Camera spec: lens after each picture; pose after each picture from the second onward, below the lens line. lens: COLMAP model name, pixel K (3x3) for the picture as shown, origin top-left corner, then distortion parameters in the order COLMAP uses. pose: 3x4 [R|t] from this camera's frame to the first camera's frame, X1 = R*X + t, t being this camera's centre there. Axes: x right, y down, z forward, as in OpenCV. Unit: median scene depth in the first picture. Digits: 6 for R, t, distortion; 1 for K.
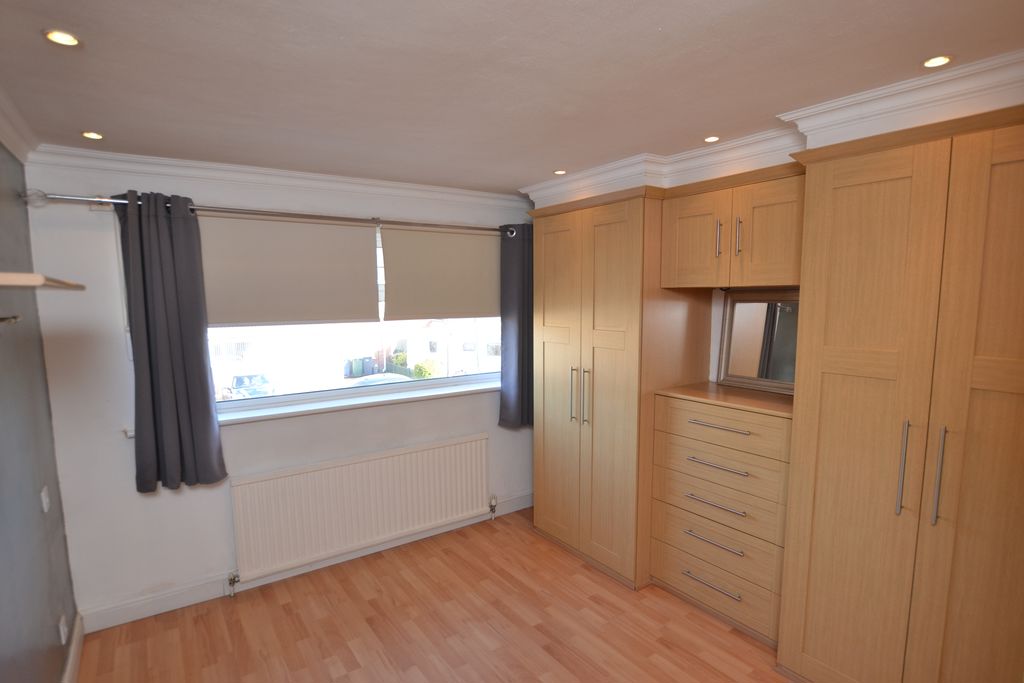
lens RADIAL K [[537.0, 0, 519.1], [0, 537.0, 365.8], [0, 0, 1]] dist [0.000524, 0.000215]
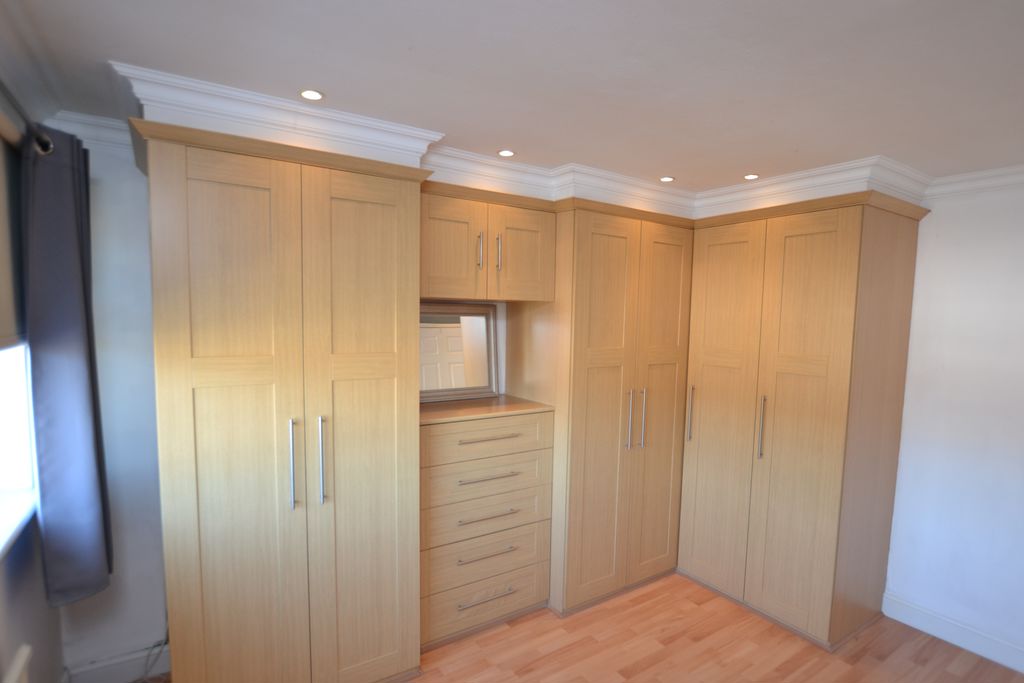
lens RADIAL K [[537.0, 0, 519.1], [0, 537.0, 365.8], [0, 0, 1]] dist [0.000524, 0.000215]
pose [[0.021209, -0.088152, 0.995881, -0.620284], [0.110710, 0.990186, 0.085290, -0.102236], [-0.993626, 0.108445, 0.030760, 0.903449]]
